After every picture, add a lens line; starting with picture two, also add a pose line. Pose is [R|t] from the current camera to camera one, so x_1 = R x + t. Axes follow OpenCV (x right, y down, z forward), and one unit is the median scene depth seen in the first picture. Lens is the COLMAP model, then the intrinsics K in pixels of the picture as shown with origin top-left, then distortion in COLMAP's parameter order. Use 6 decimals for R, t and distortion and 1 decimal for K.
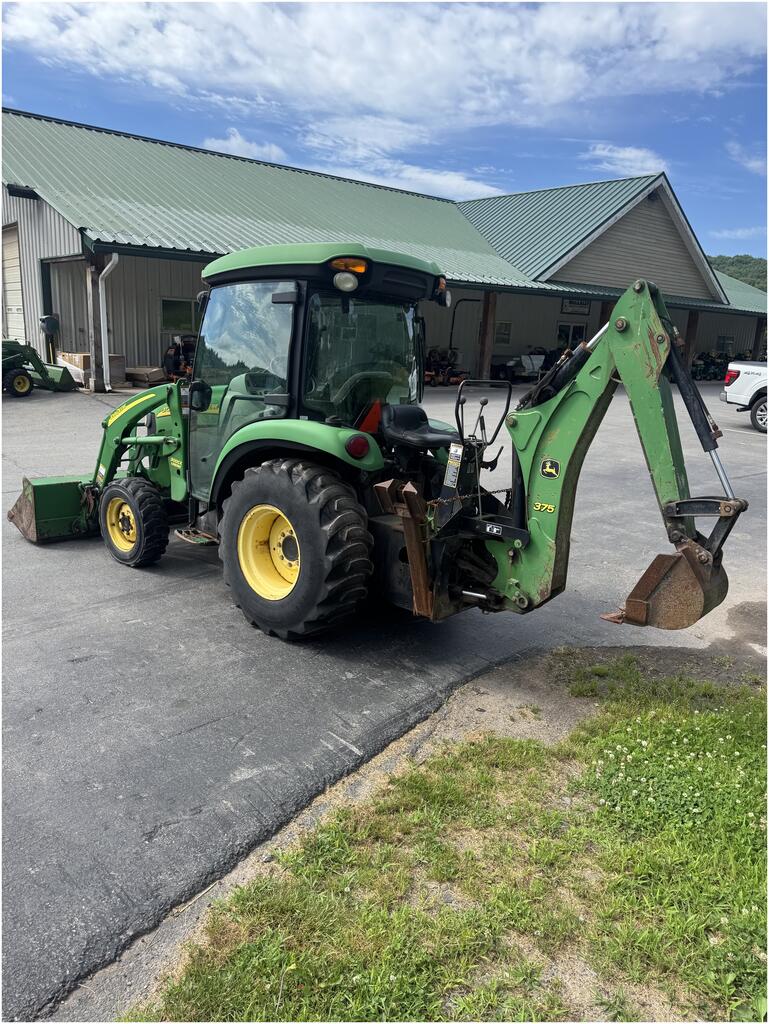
lens RADIAL K [[741.0, 0, 384.5], [0, 741.0, 512.0], [0, 0, 1]] dist [0.040281, -0.088441]
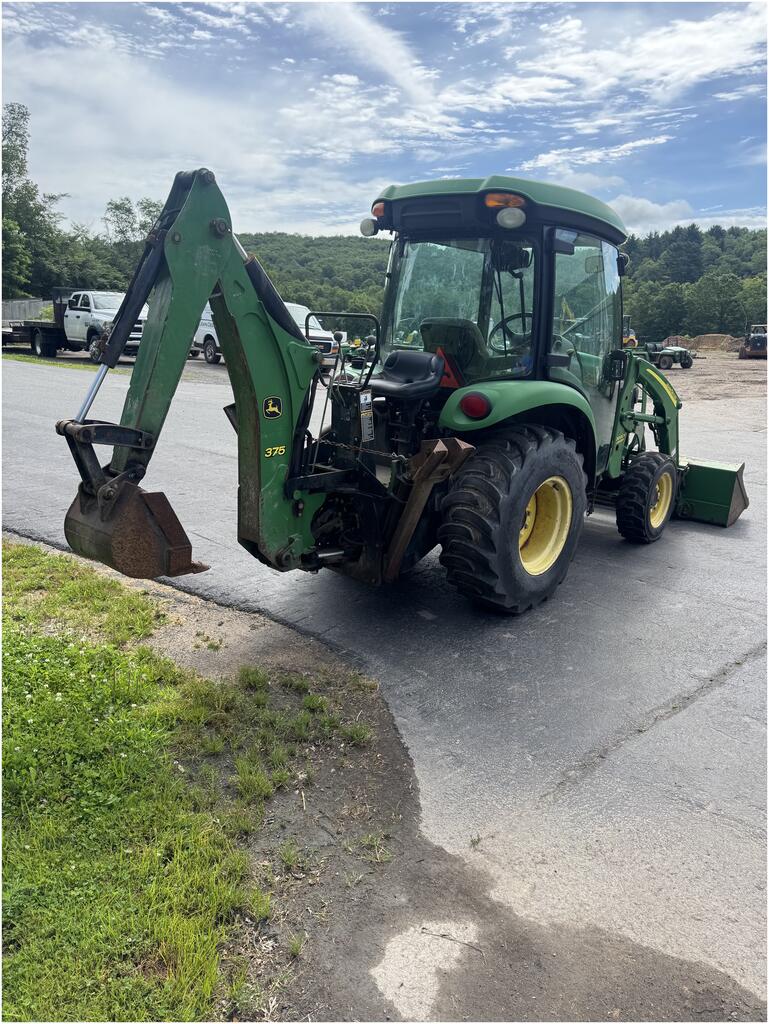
lens RADIAL K [[758.8, 0, 384.5], [0, 758.8, 512.0], [0, 0, 1]] dist [0.003616, -0.004736]
pose [[-0.051406, 0.191032, -0.980237, 1.071738], [-0.232310, 0.952322, 0.197775, -0.145920], [0.971282, 0.237886, -0.004576, 1.107364]]
